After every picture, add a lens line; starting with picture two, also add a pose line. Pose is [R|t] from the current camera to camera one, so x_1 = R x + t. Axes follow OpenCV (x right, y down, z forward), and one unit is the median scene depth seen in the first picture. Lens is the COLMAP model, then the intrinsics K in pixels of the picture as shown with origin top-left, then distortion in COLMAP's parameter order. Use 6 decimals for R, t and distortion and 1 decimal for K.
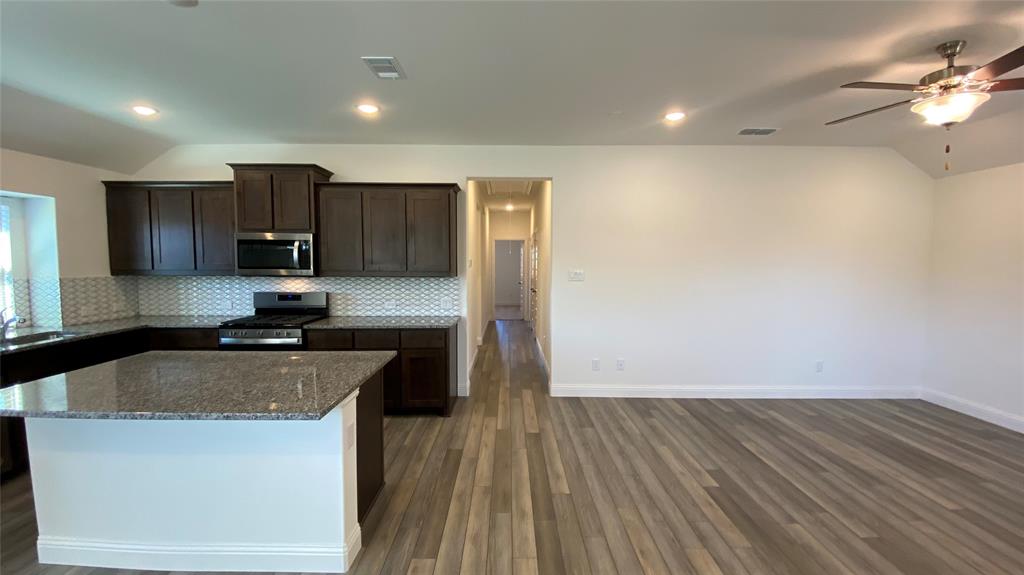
lens RADIAL K [[417.5, 0, 508.3], [0, 417.5, 287.1], [0, 0, 1]] dist [0.027438, -0.023267]
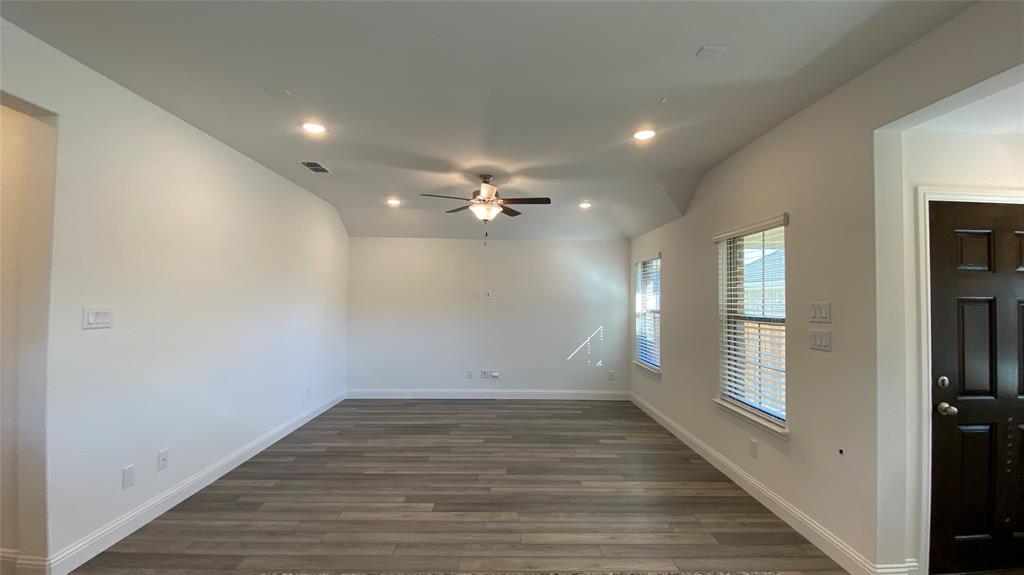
lens RADIAL K [[406.6, 0, 510.4], [0, 406.6, 292.1], [0, 0, 1]] dist [-0.000676, -0.000067]
pose [[-0.007872, 0.016221, 0.999837, -0.389806], [0.050559, 0.998596, -0.015802, -0.033157], [-0.998690, 0.050427, -0.008681, 0.540790]]
